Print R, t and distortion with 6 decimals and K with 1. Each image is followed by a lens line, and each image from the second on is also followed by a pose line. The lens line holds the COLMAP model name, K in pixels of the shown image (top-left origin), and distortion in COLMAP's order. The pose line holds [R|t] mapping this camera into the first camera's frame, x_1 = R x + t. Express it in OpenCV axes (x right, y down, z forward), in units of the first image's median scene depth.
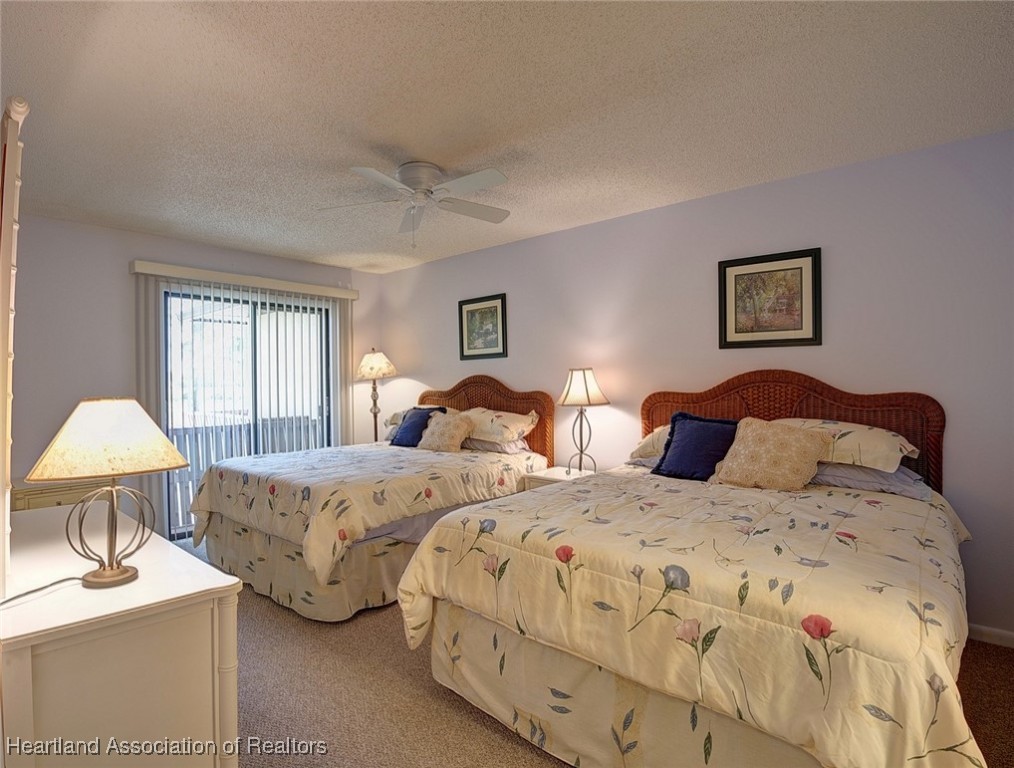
lens RADIAL K [[501.7, 0, 507.0], [0, 501.7, 384.0], [0, 0, 1]] dist [0.001443, 0.000124]
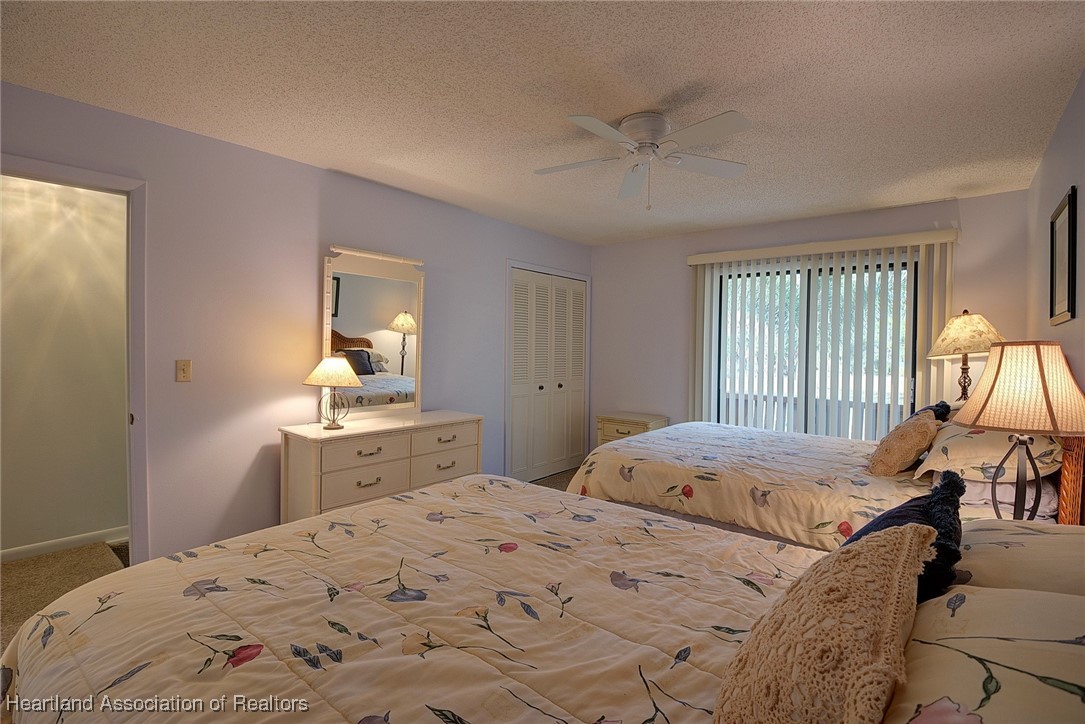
lens RADIAL K [[506.9, 0, 529.2], [0, 506.9, 349.1], [0, 0, 1]] dist [-0.004216, -0.000174]
pose [[0.030944, 0.011966, -0.999449, 0.627607], [-0.020072, 0.999734, 0.011348, -0.022739], [0.999320, 0.019710, 0.031176, 0.652118]]
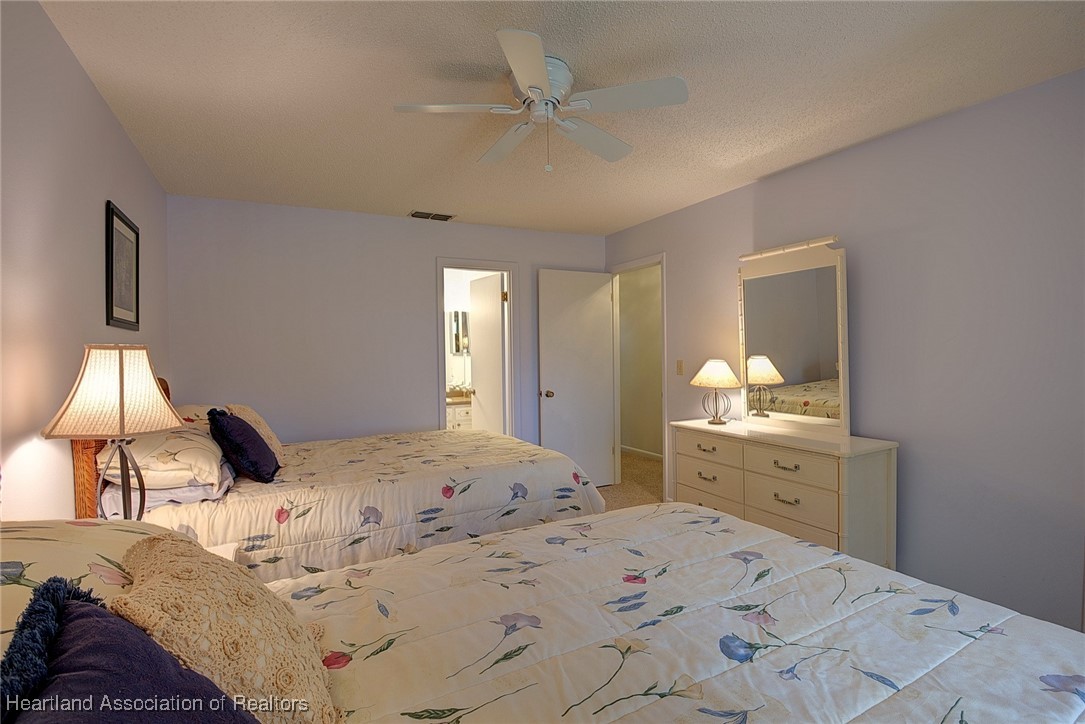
lens RADIAL K [[506.9, 0, 529.2], [0, 506.9, 349.1], [0, 0, 1]] dist [-0.004216, -0.000174]
pose [[-0.943037, 0.013355, 0.332418, 0.136361], [0.008616, 0.999839, -0.015725, -0.020926], [-0.332575, -0.011965, -0.943001, 1.053766]]
